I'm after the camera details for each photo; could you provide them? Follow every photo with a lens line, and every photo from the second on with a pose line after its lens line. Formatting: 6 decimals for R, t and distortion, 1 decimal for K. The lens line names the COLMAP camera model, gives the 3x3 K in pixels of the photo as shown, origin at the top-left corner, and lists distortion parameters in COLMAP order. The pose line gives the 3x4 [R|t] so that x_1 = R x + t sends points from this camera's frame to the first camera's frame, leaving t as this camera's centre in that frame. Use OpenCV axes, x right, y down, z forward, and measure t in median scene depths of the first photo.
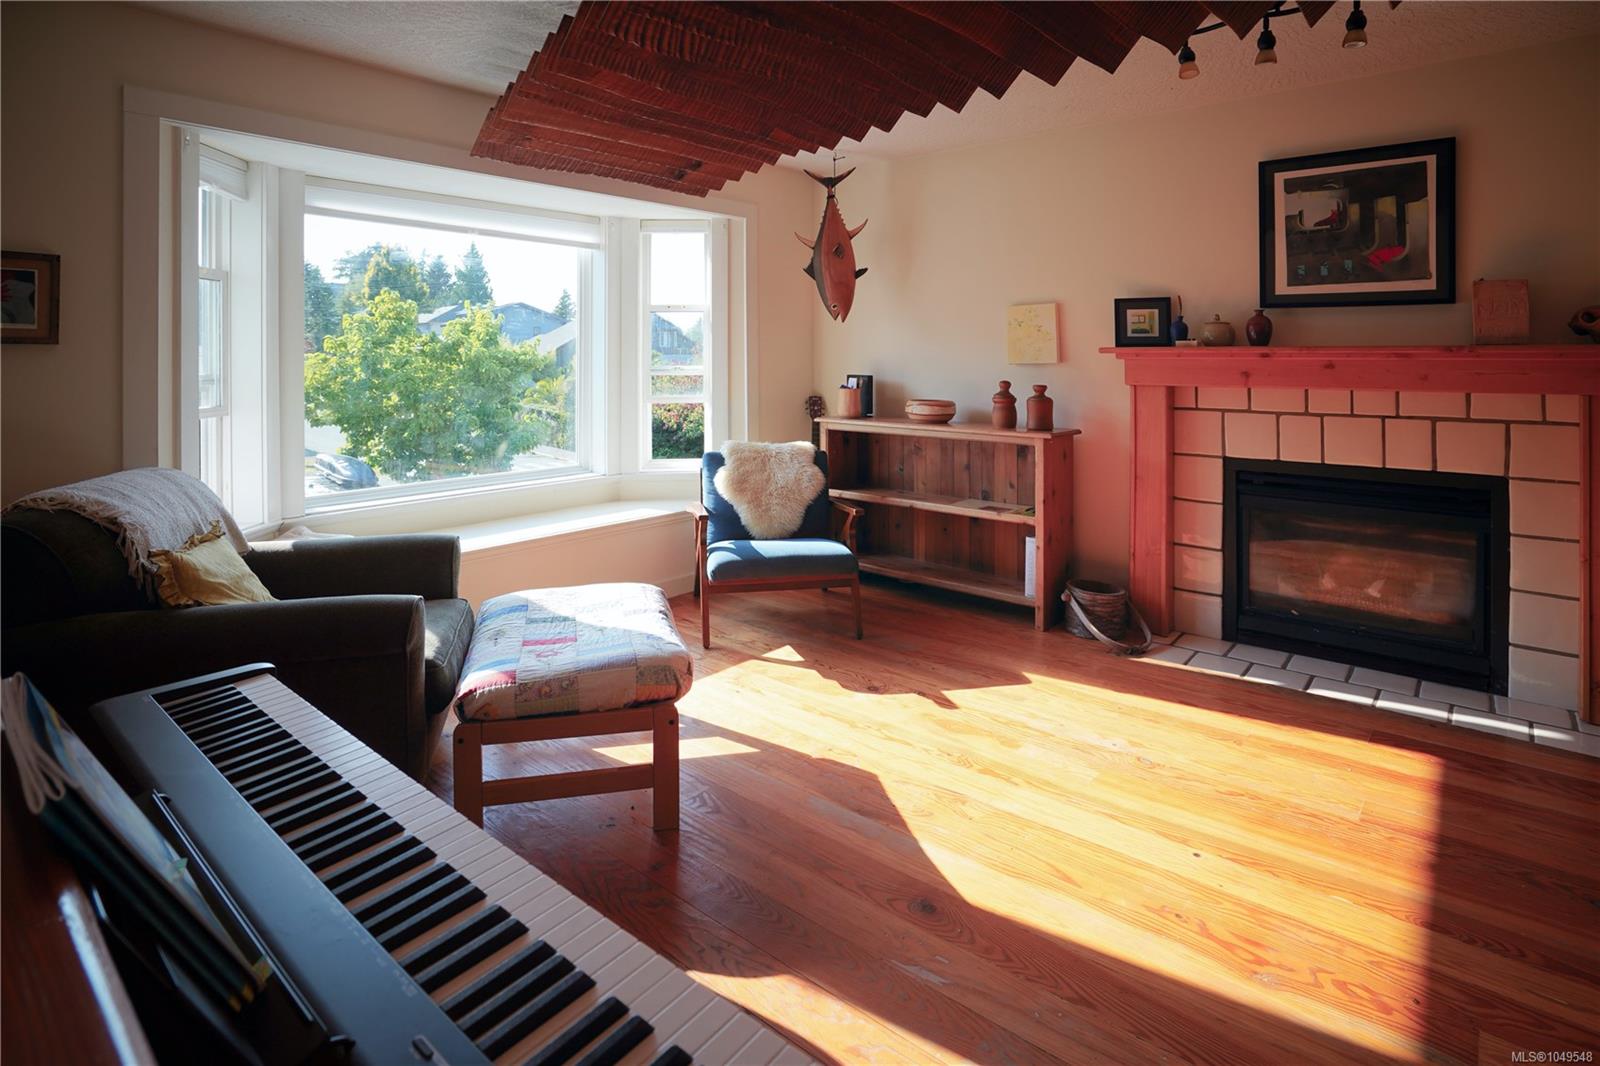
lens RADIAL K [[838.2, 0, 878.7], [0, 838.2, 336.4], [0, 0, 1]] dist [-0.040685, 0.010037]
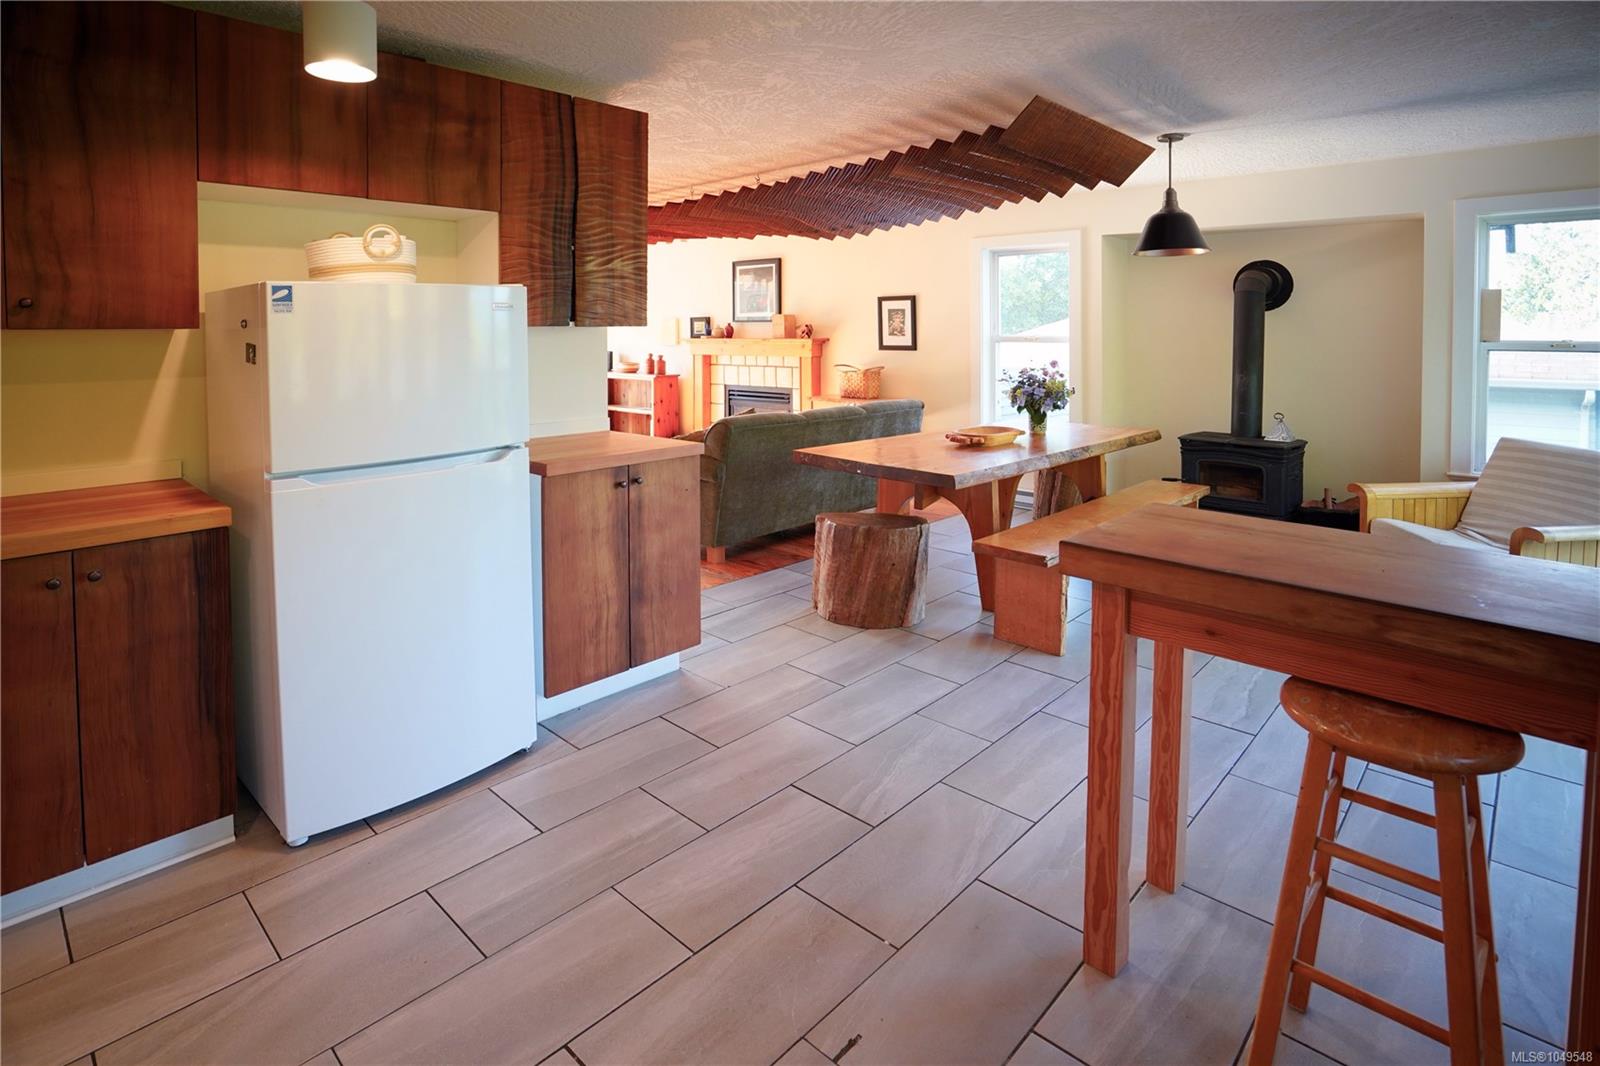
lens RADIAL K [[838.2, 0, 887.1], [0, 838.2, 369.7], [0, 0, 1]] dist [-0.040685, 0.010037]
pose [[0.999953, 0.003678, -0.008940, 0.940995], [-0.003201, 0.998604, 0.052723, -0.027139], [0.009121, -0.052692, 0.998569, -1.444447]]
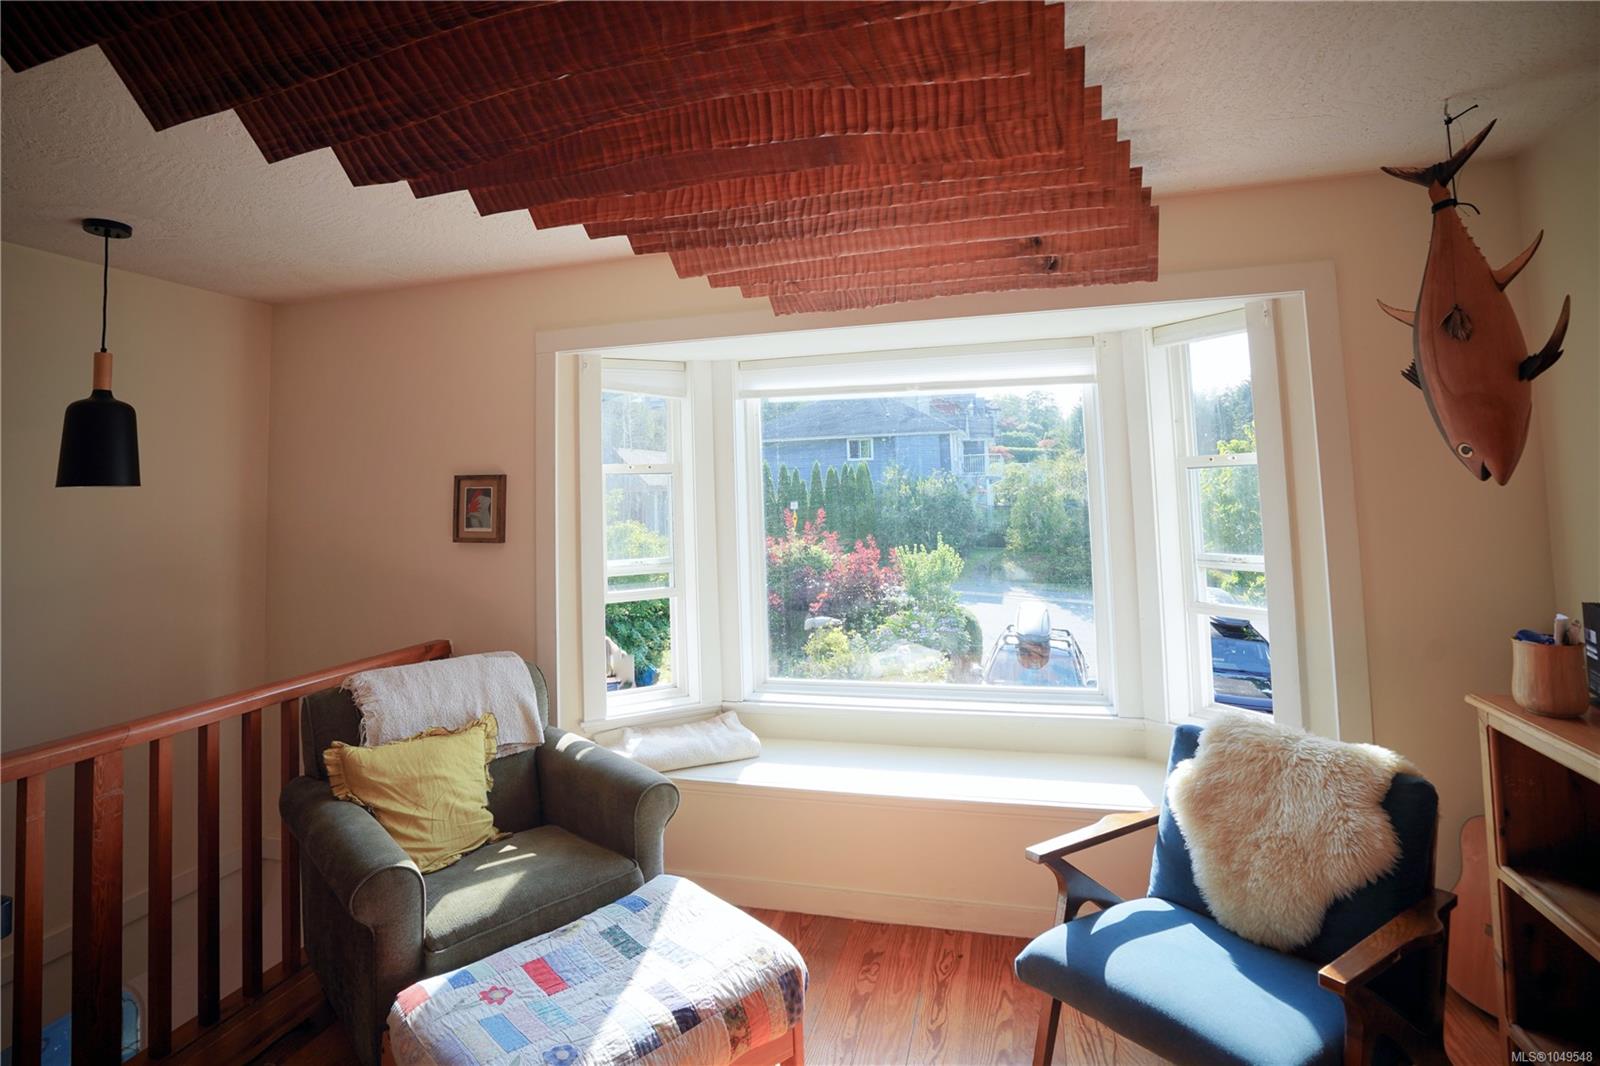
lens RADIAL K [[838.2, 0, 744.6], [0, 838.2, 431.5], [0, 0, 1]] dist [-0.040685, 0.010037]
pose [[0.355983, -0.074308, -0.931533, 0.276089], [0.050476, 0.996907, -0.060233, -0.049552], [0.933128, -0.025578, 0.358633, 0.641170]]
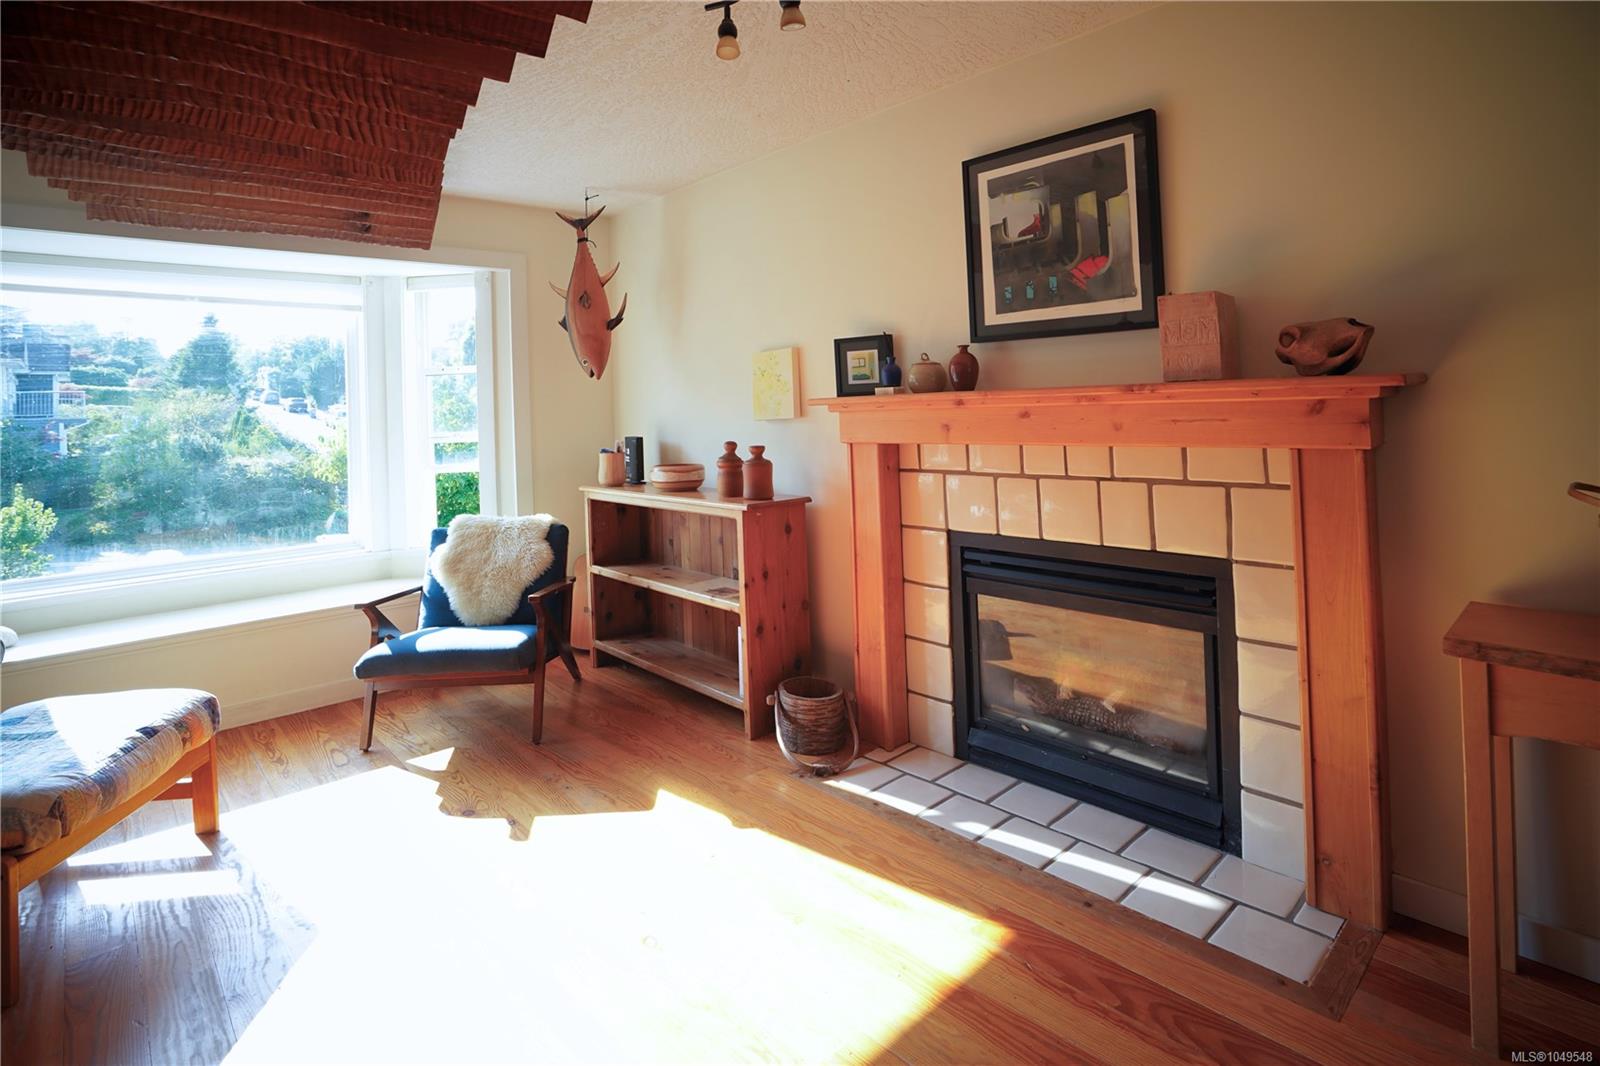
lens RADIAL K [[838.2, 0, 871.8], [0, 838.2, 367.9], [0, 0, 1]] dist [-0.040685, 0.010037]
pose [[0.992074, -0.043714, -0.117805, 0.464289], [0.042018, 0.998975, -0.016848, -0.001142], [0.118421, 0.011764, 0.992894, 0.192414]]
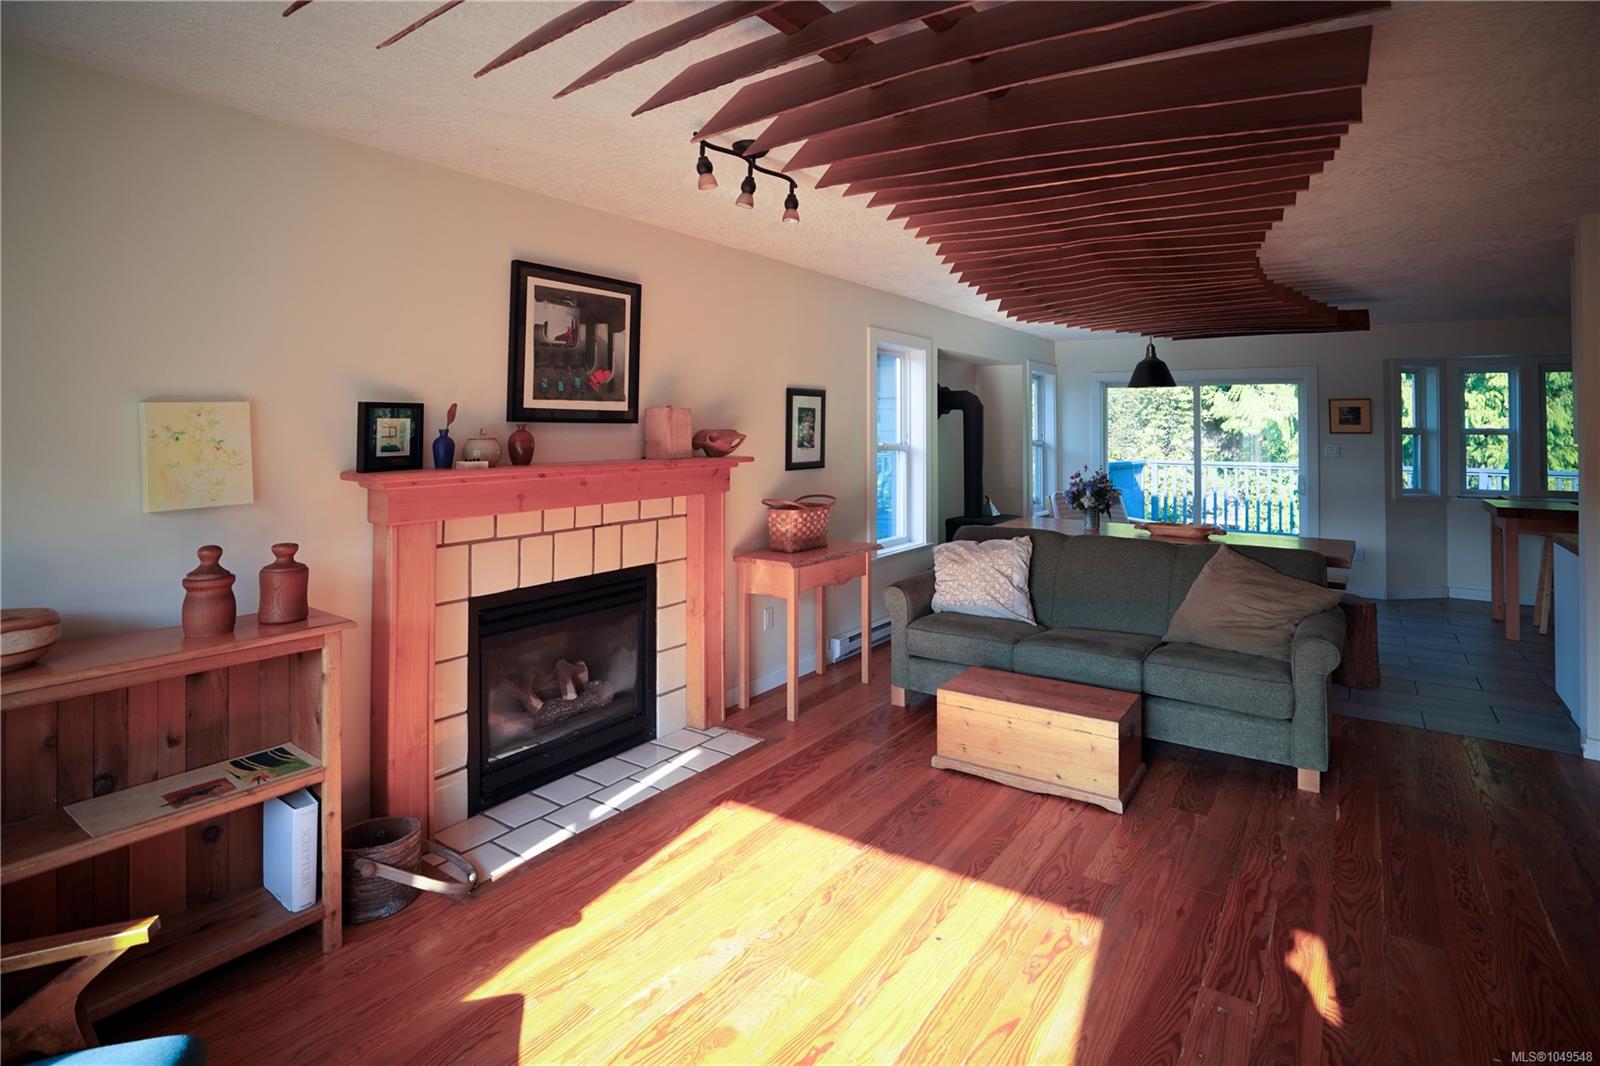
lens RADIAL K [[838.2, 0, 736.0], [0, 838.2, 389.6], [0, 0, 1]] dist [-0.040685, 0.010037]
pose [[-0.024618, 0.037816, 0.998981, -0.453860], [-0.027485, 0.998881, -0.038490, -0.041423], [-0.999319, -0.028405, -0.023551, 0.789928]]
